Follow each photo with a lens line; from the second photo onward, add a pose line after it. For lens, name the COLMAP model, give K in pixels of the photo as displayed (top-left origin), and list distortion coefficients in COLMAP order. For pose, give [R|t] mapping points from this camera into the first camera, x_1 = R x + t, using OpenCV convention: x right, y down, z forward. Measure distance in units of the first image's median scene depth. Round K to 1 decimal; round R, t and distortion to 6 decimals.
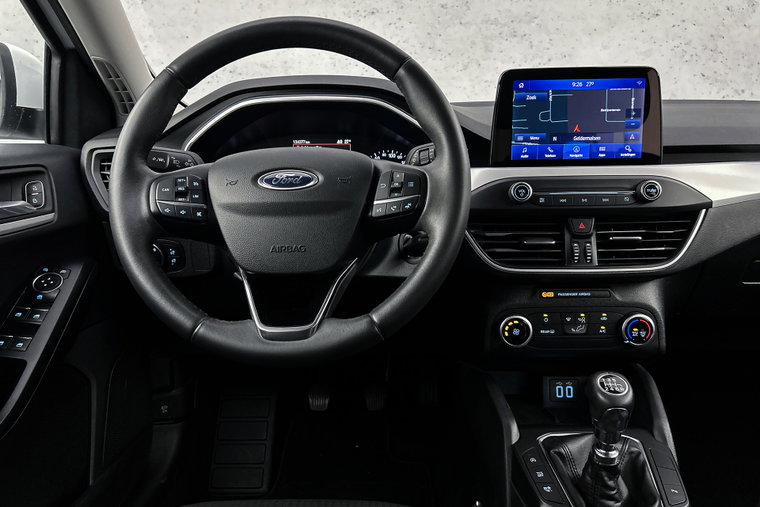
lens RADIAL K [[561.8, 0, 380.0], [0, 561.8, 253.5], [0, 0, 1]] dist [0.051094, -0.071496]
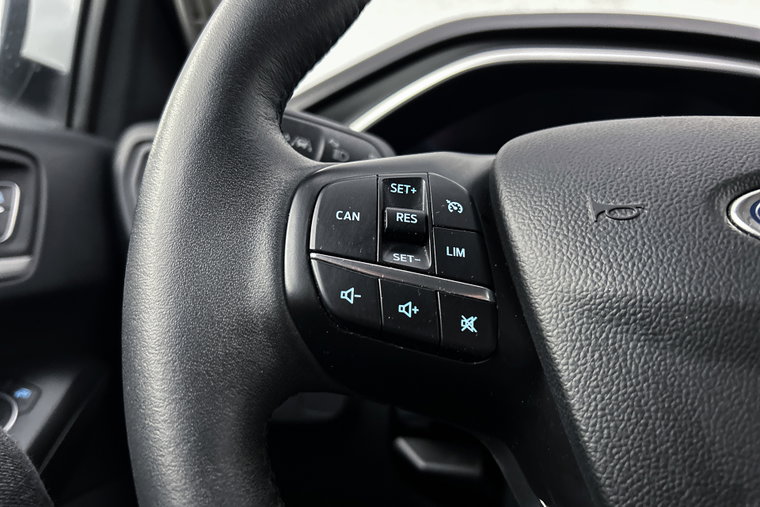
lens RADIAL K [[561.8, 0, 380.0], [0, 561.8, 253.5], [0, 0, 1]] dist [0.051094, -0.071496]
pose [[0.990954, 0.102104, -0.087086, -0.259015], [-0.112197, 0.986390, -0.120195, -0.050239], [0.073629, 0.128878, 0.988923, 0.568748]]
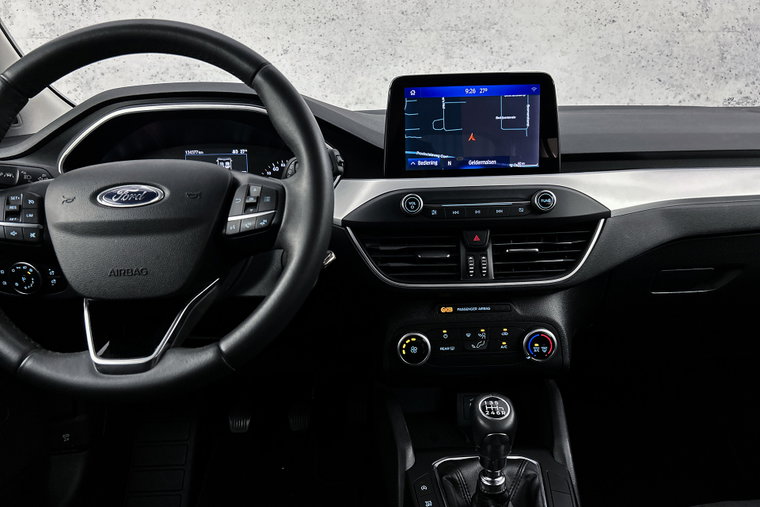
lens RADIAL K [[559.2, 0, 383.0], [0, 559.2, 252.7], [0, 0, 1]] dist [0.076410, -0.118128]
pose [[0.999042, -0.016589, 0.040496, 0.155950], [0.017033, 0.999798, -0.010646, -0.016682], [-0.040311, 0.011325, 0.999123, 0.052470]]
